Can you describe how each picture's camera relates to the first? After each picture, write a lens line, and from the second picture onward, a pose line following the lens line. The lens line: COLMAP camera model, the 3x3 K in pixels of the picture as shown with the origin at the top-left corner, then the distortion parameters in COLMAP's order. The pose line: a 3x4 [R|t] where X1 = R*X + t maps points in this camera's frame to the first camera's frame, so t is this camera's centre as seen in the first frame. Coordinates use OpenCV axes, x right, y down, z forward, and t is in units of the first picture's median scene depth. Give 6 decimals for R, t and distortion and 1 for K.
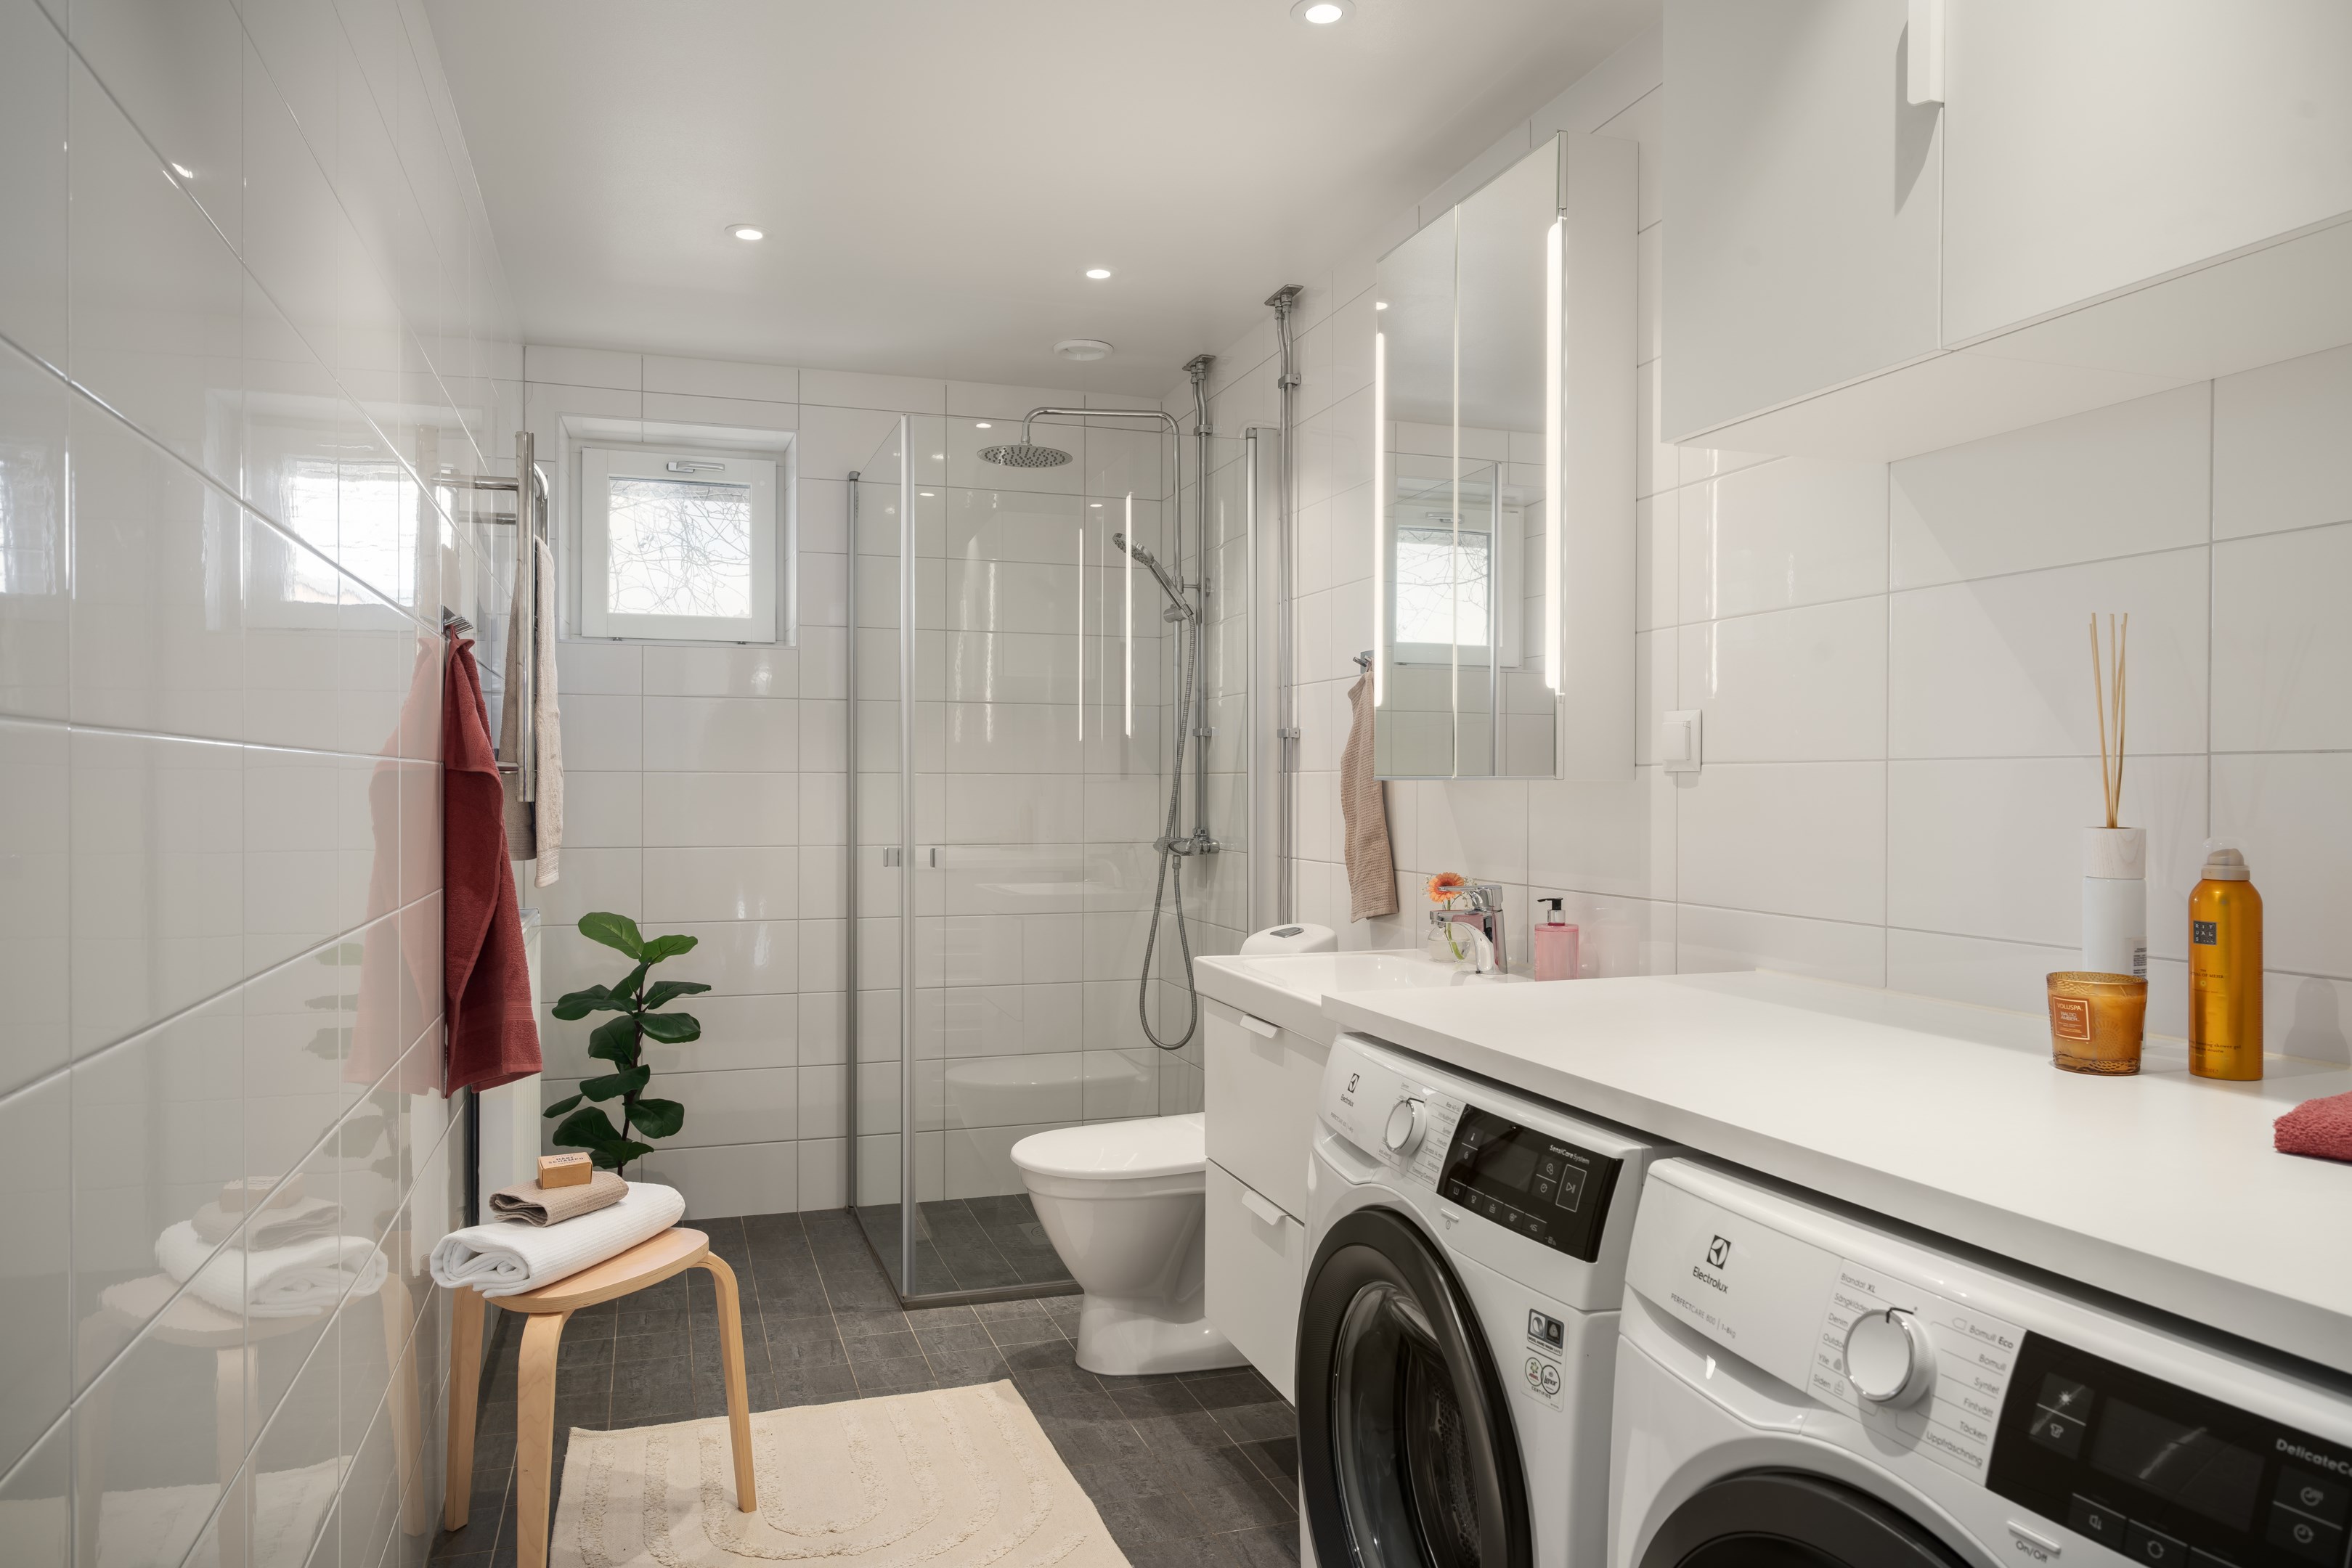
lens RADIAL K [[1526.3, 0, 1172.2], [0, 1526.3, 787.2], [0, 0, 1]] dist [-0.000651, -0.002196]
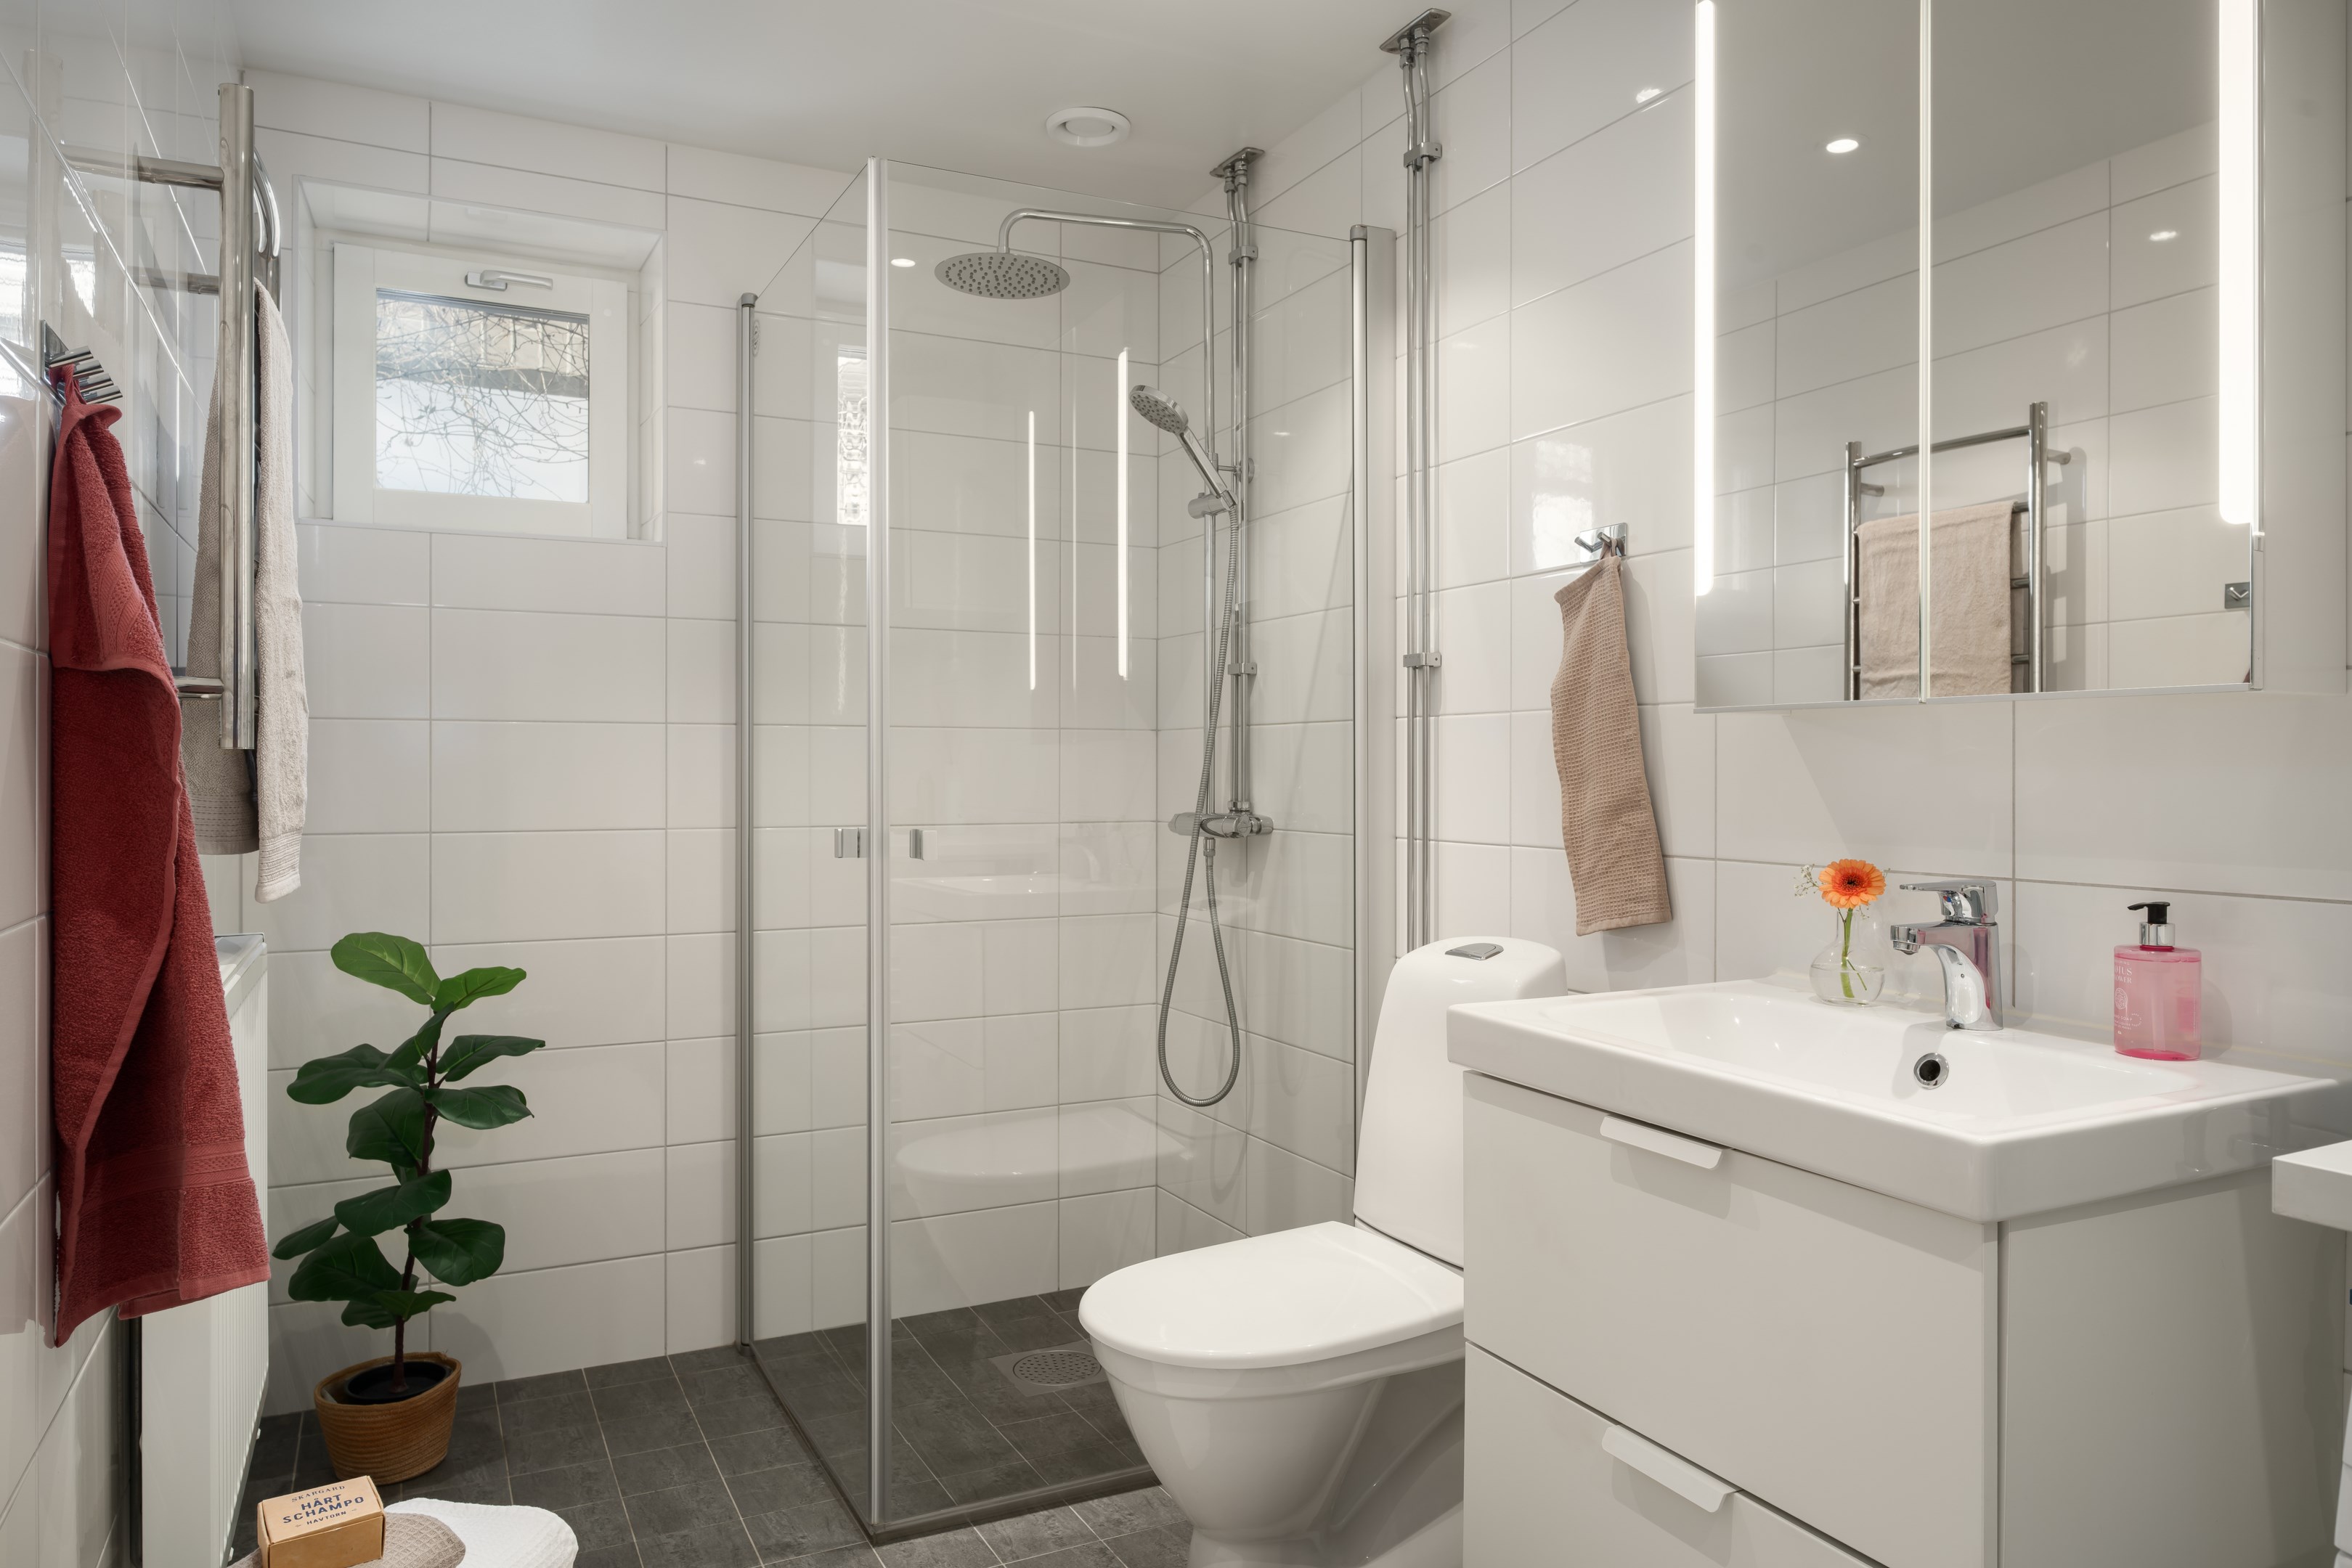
lens RADIAL K [[1526.3, 0, 1180.2], [0, 1526.3, 769.6], [0, 0, 1]] dist [-0.000651, -0.002196]
pose [[0.989421, -0.001336, 0.145064, -0.136282], [0.001553, 0.999998, -0.001380, 0.015319], [-0.145062, 0.001591, 0.989421, 0.331981]]
